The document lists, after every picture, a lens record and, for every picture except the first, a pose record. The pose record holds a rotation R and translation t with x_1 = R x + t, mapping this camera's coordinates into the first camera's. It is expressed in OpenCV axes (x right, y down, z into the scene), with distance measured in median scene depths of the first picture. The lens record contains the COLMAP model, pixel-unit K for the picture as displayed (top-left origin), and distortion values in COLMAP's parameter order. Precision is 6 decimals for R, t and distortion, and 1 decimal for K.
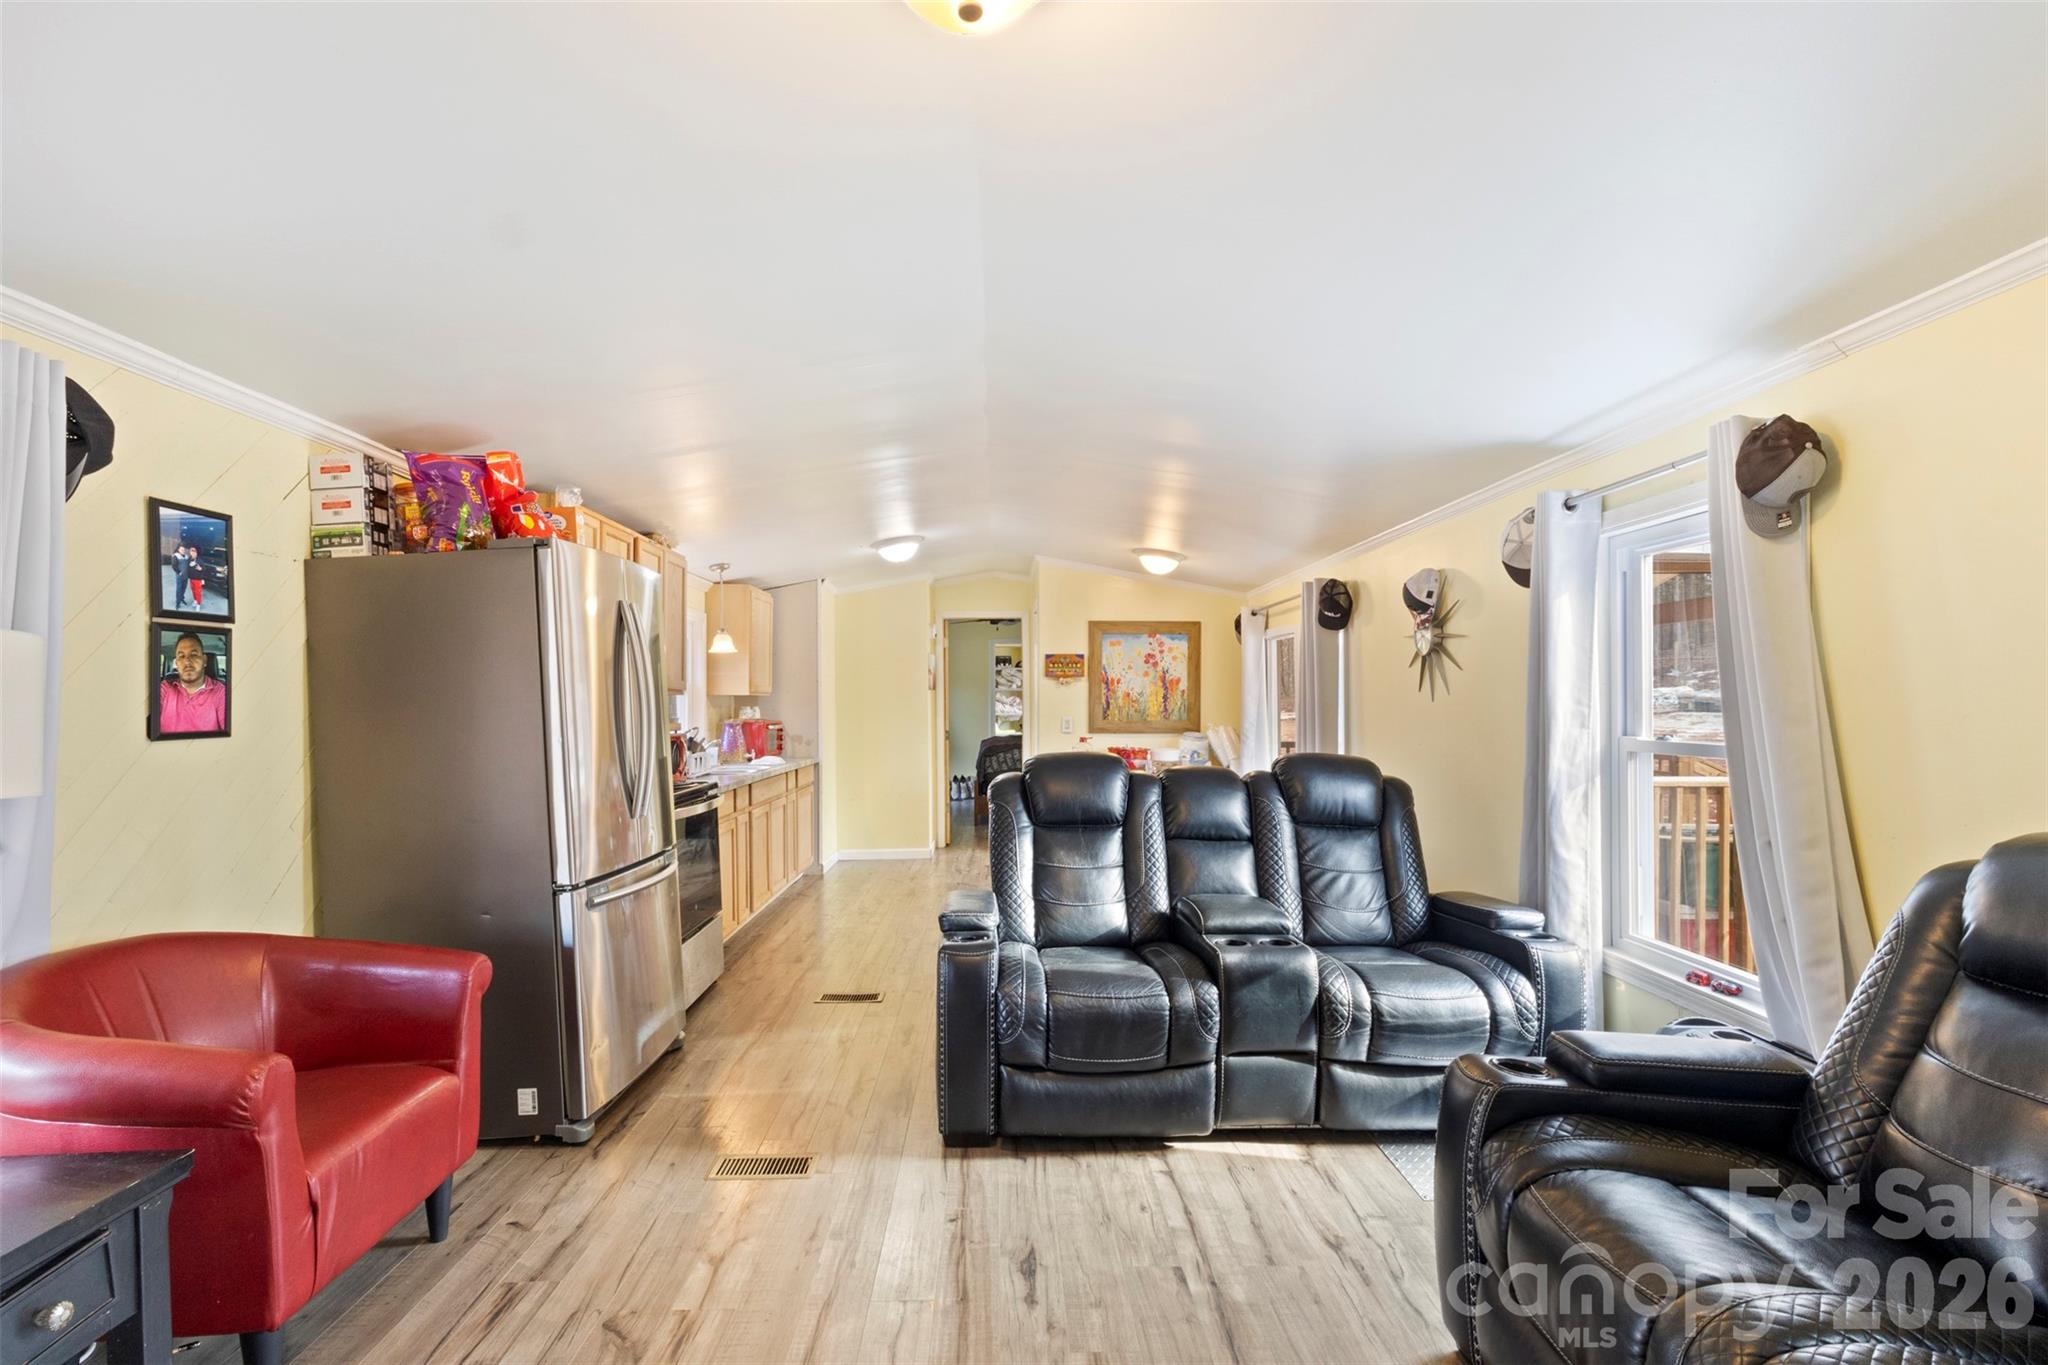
lens RADIAL K [[945.5, 0, 1021.4], [0, 945.5, 689.1], [0, 0, 1]] dist [0.000595, 0.000429]
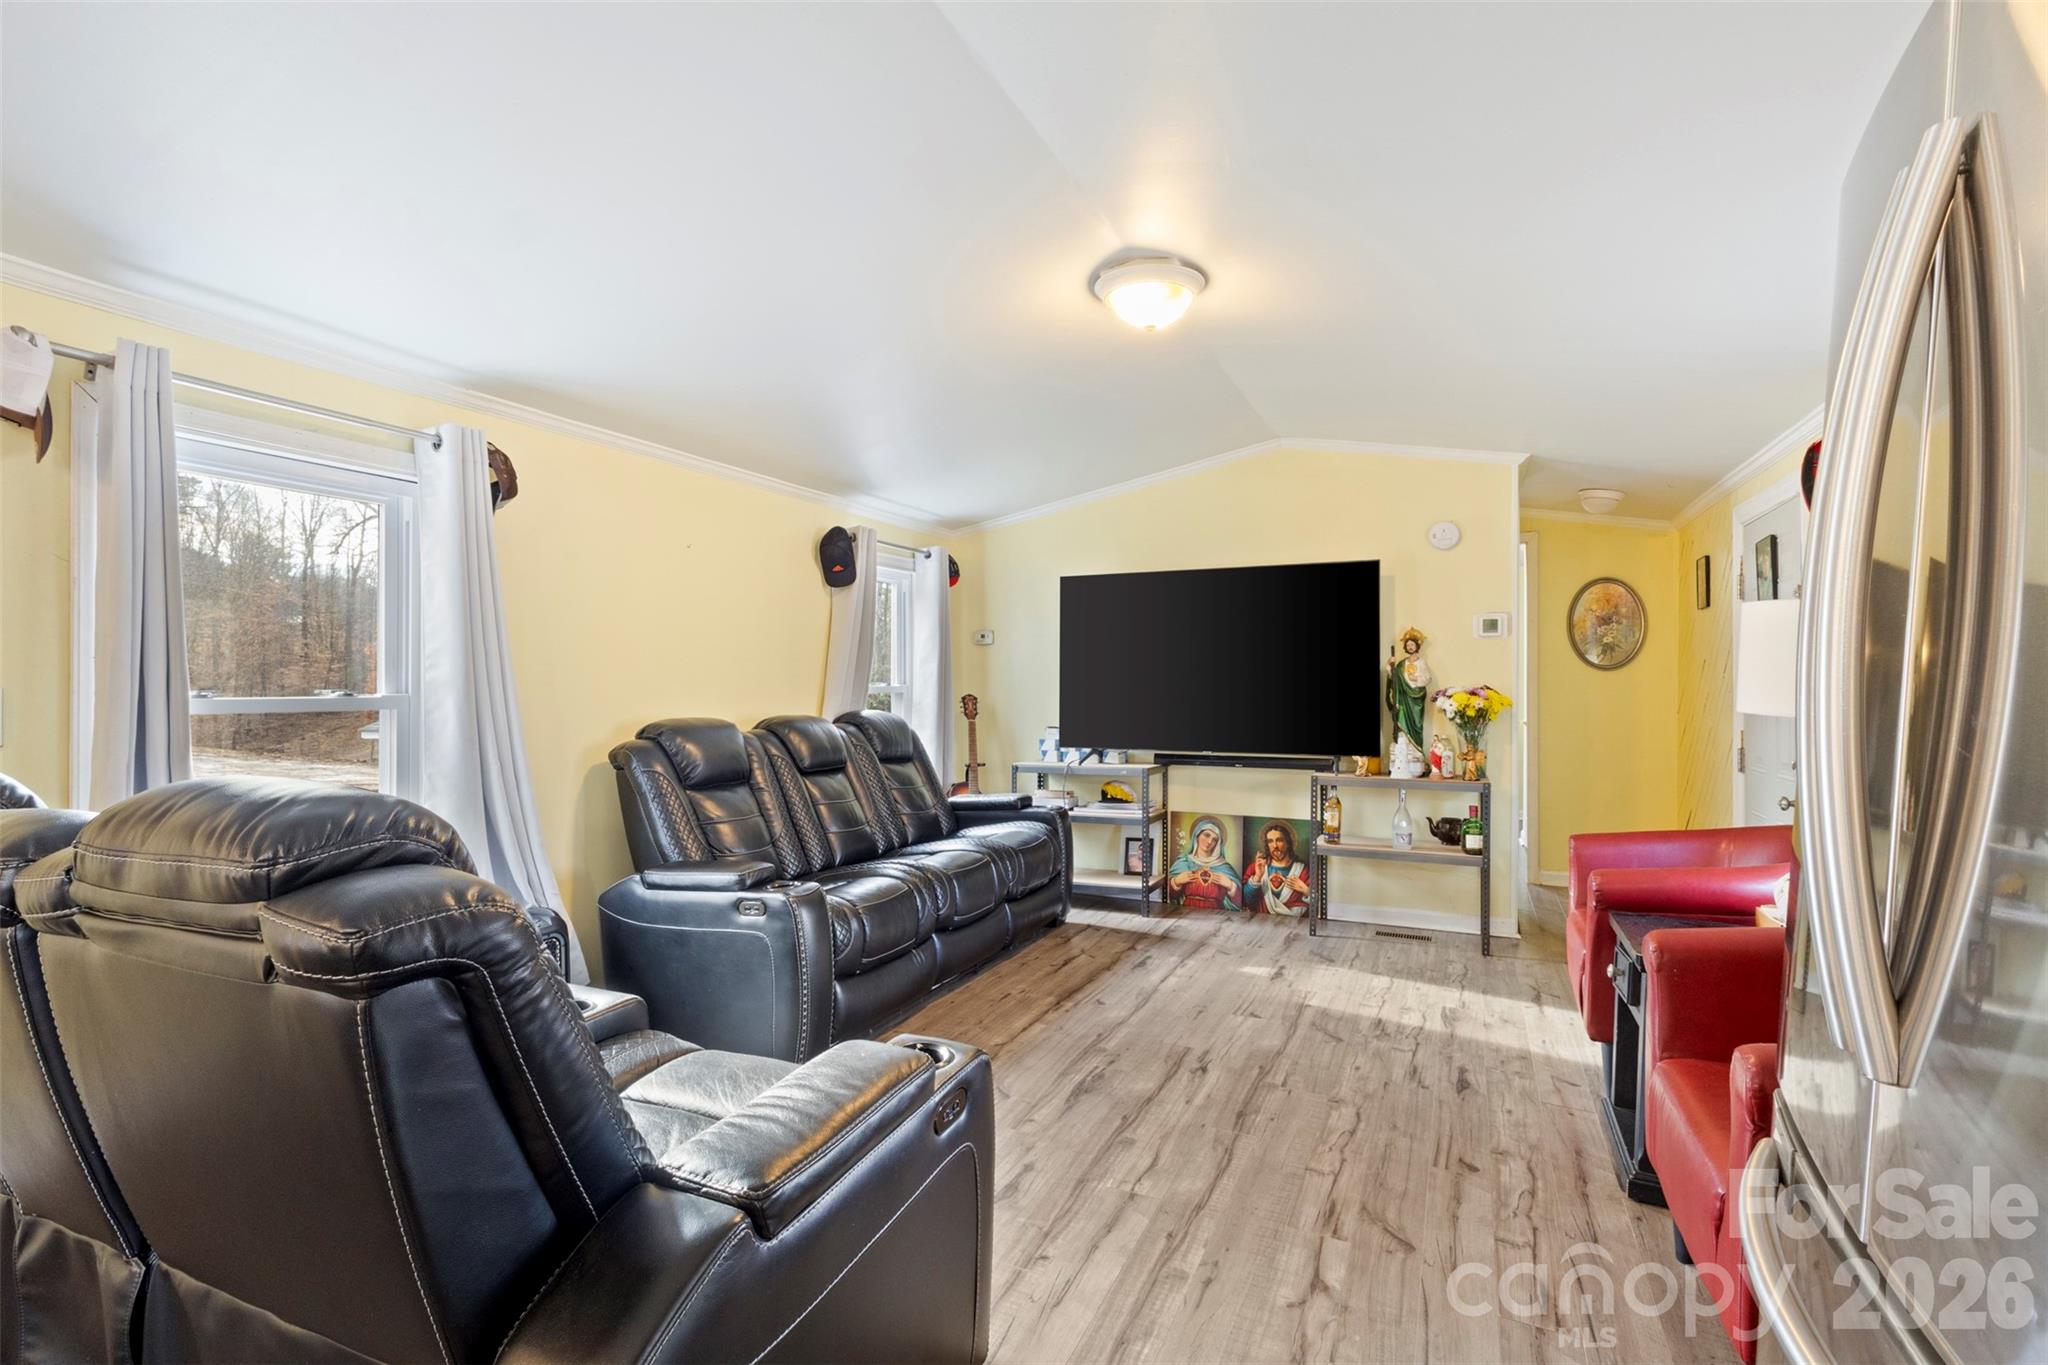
lens RADIAL K [[945.5, 0, 1023.5], [0, 945.5, 688.2], [0, 0, 1]] dist [0.000595, 0.000429]
pose [[-0.894748, -0.015176, 0.446314, -0.436342], [-0.016566, 0.999862, 0.000789, 0.052292], [-0.446265, -0.006688, -0.894876, 1.809053]]
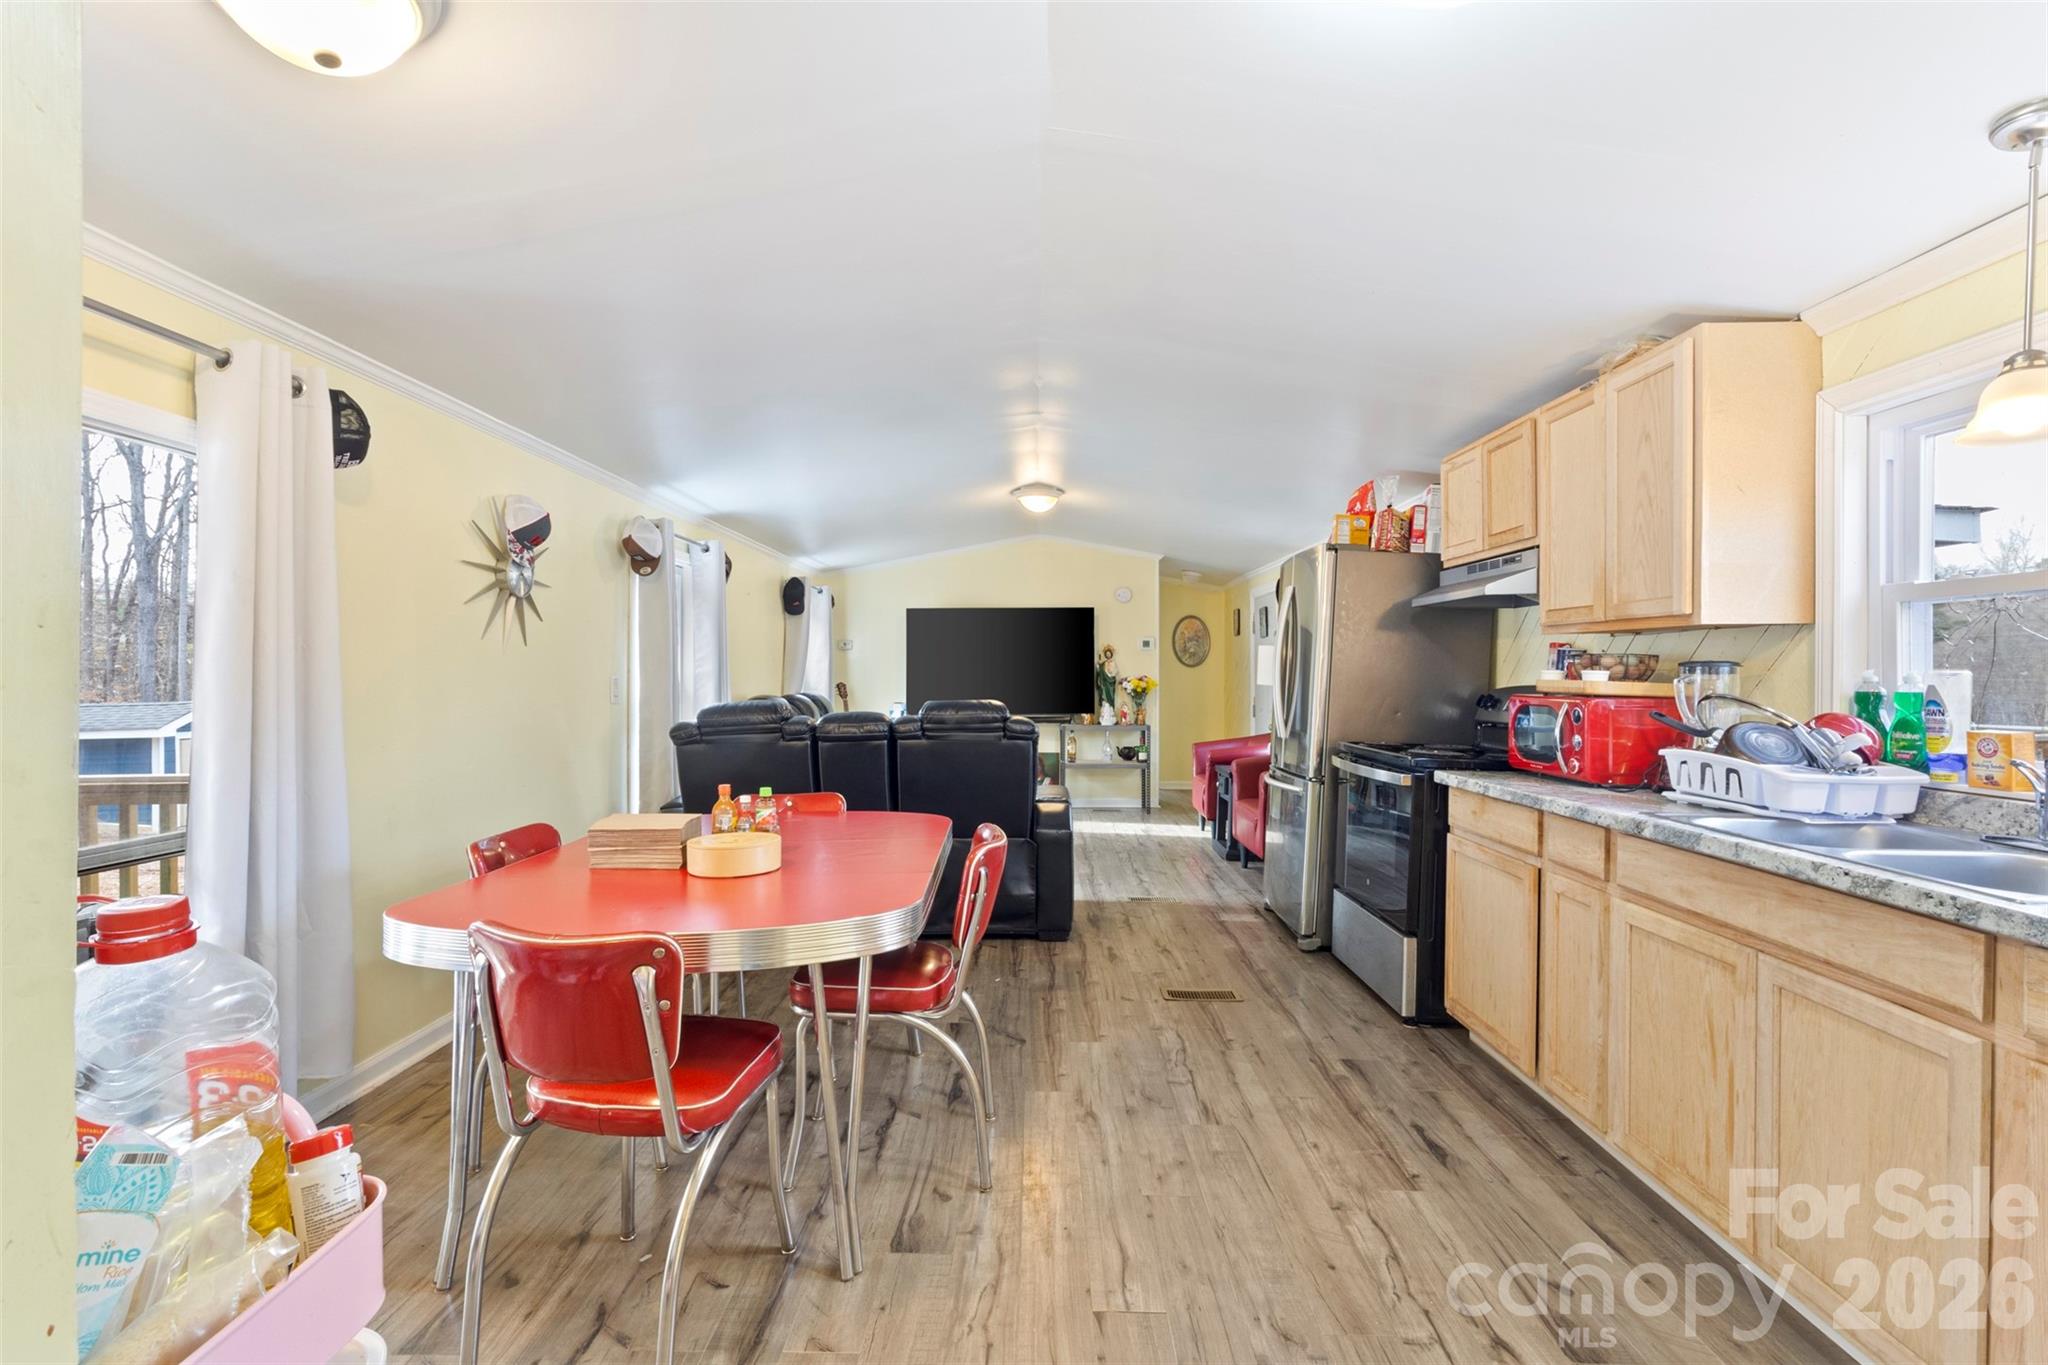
lens RADIAL K [[945.5, 0, 1029.8], [0, 945.5, 681.4], [0, 0, 1]] dist [0.000595, 0.000429]
pose [[-0.999341, -0.008926, 0.035197, -0.173422], [-0.009176, 0.999934, -0.006946, 0.078161], [-0.035132, -0.007264, -0.999356, 3.015315]]
